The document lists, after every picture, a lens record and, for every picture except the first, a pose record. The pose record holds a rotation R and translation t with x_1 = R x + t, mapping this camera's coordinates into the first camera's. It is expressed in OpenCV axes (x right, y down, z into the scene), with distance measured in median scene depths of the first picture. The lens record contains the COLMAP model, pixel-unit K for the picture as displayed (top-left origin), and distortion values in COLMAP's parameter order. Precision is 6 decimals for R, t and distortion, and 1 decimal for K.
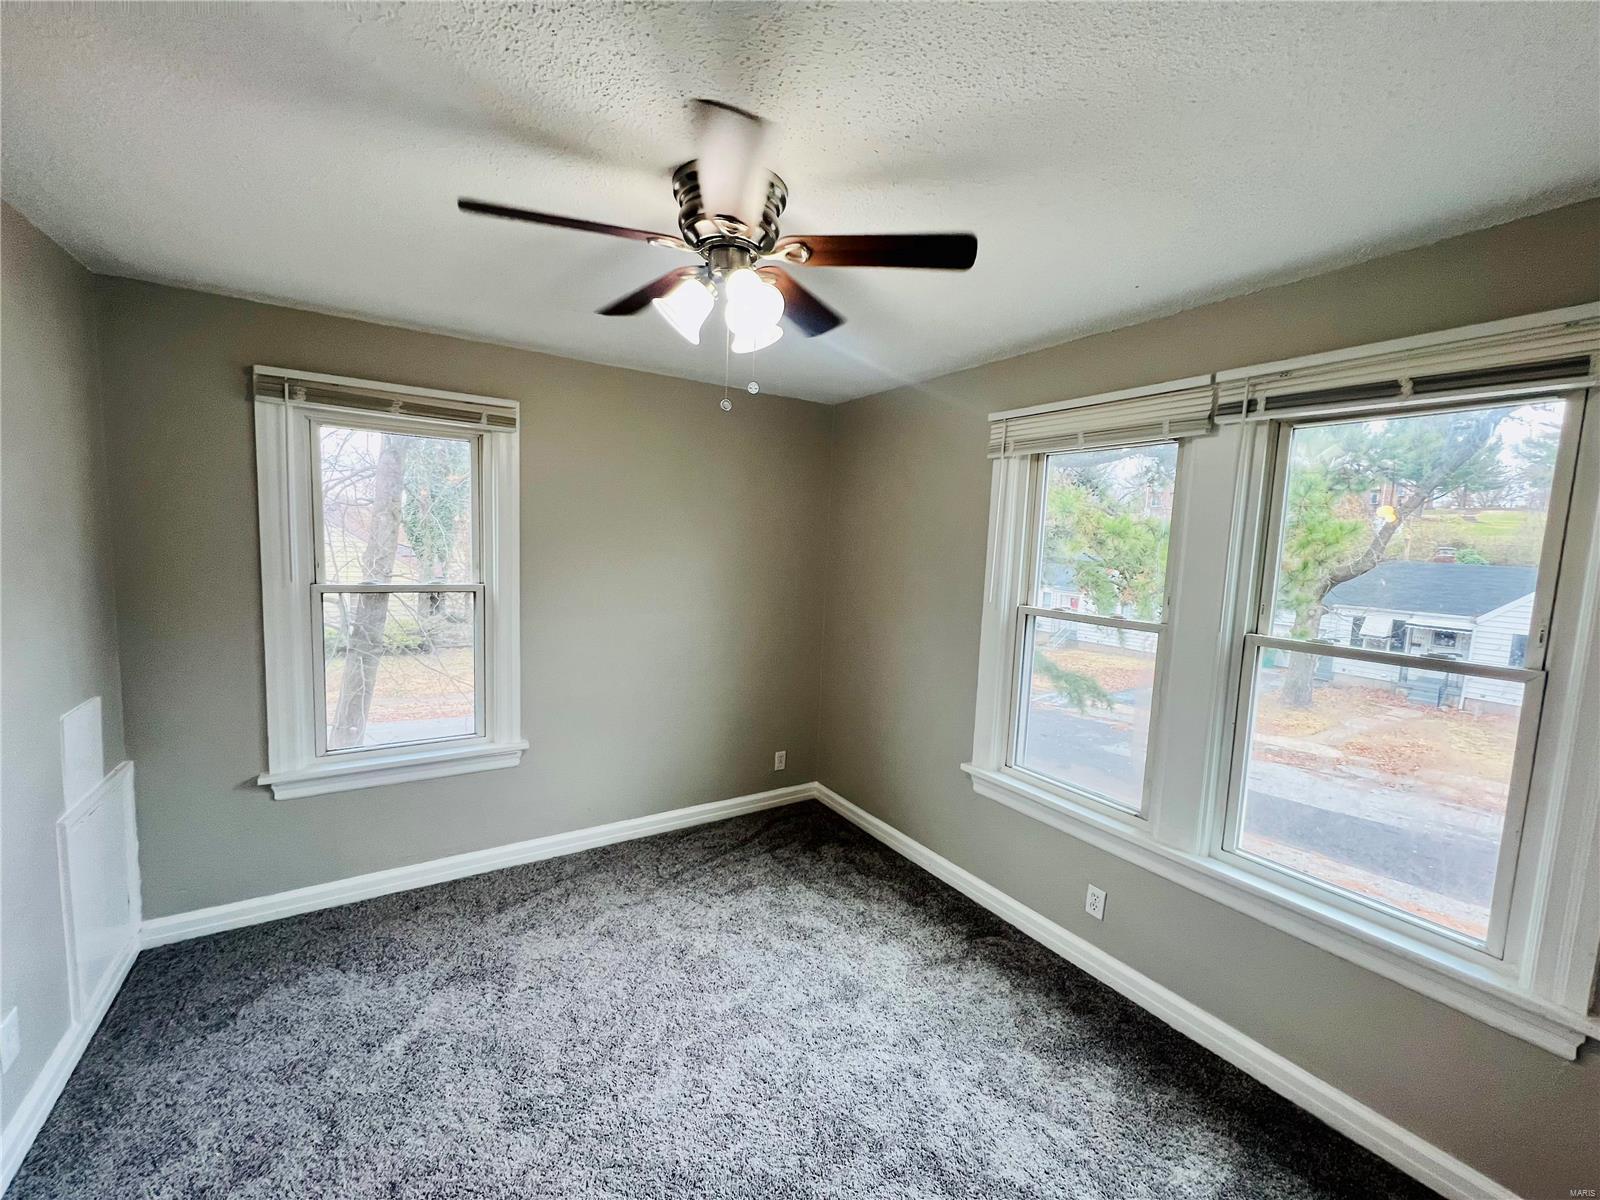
lens RADIAL K [[639.9, 0, 801.8], [0, 639.9, 602.9], [0, 0, 1]] dist [0.001648, 0.000121]
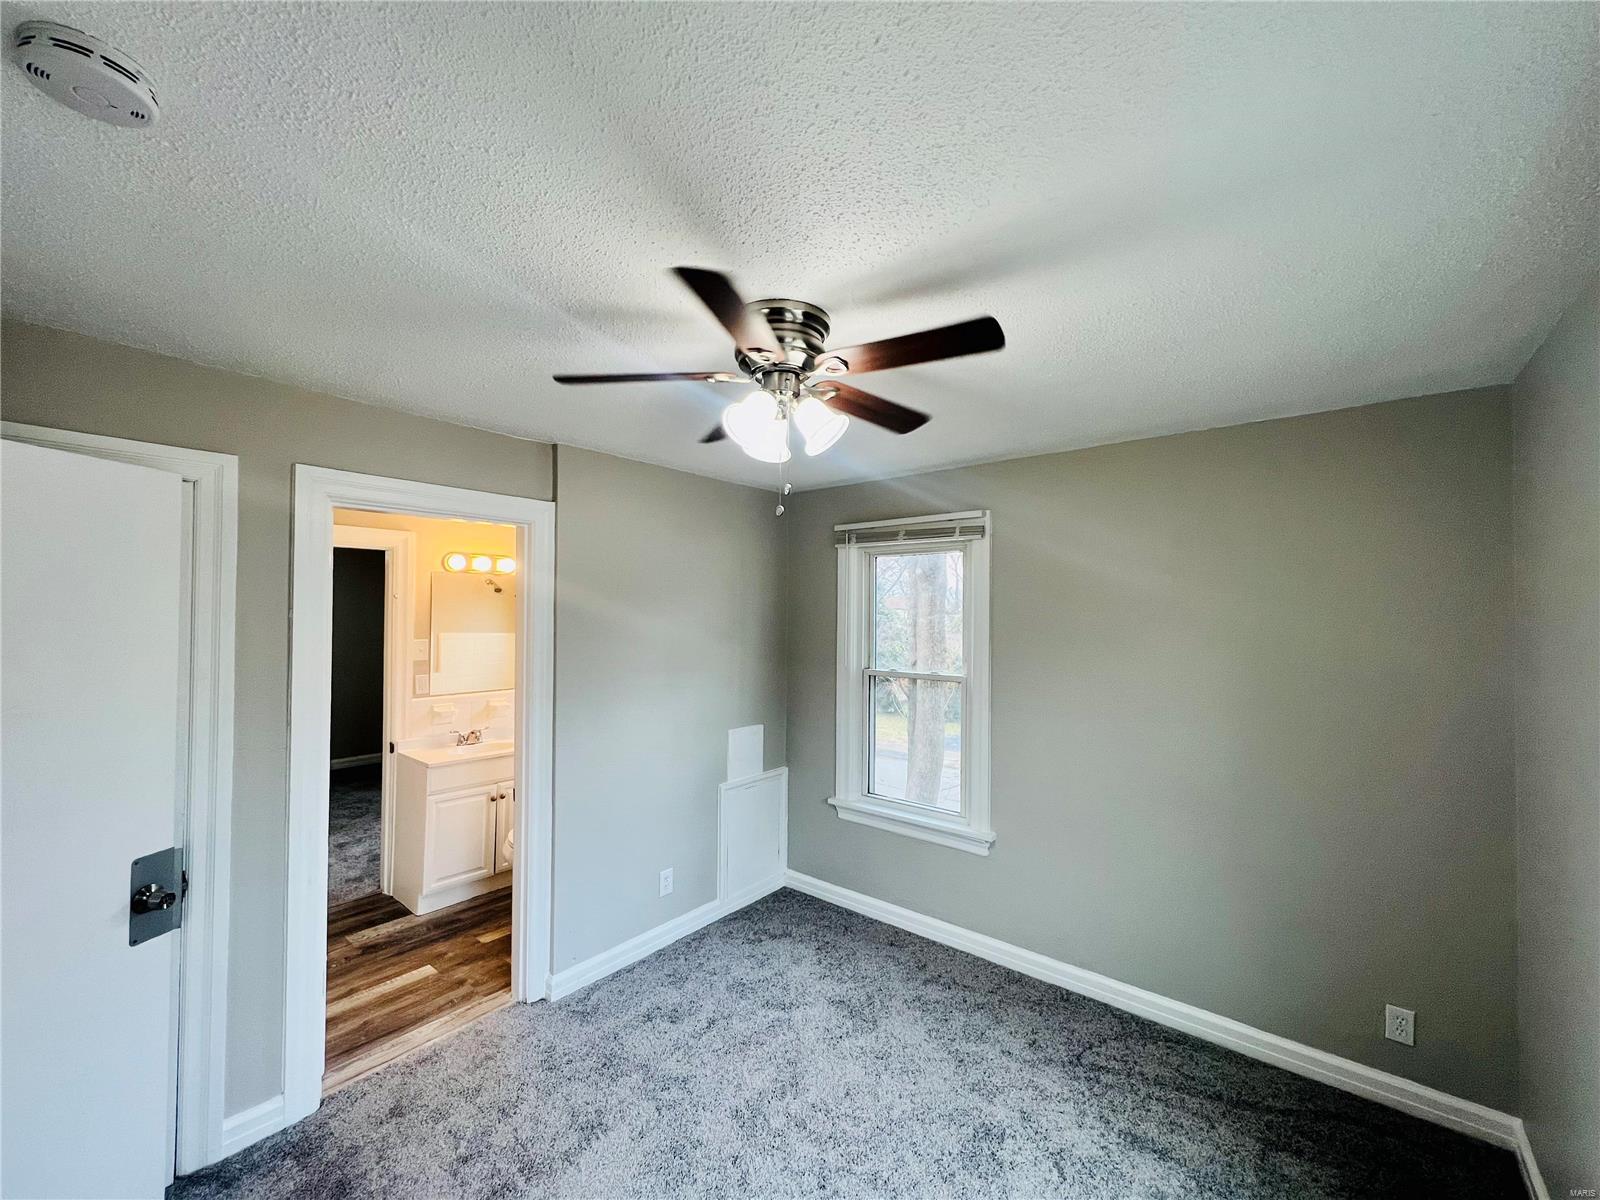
lens RADIAL K [[639.9, 0, 801.8], [0, 639.9, 602.9], [0, 0, 1]] dist [0.001648, 0.000121]
pose [[0.295944, -0.055297, -0.953603, 0.544083], [-0.082348, 0.993129, -0.083145, -0.044755], [0.951649, 0.103133, 0.289357, 0.445394]]
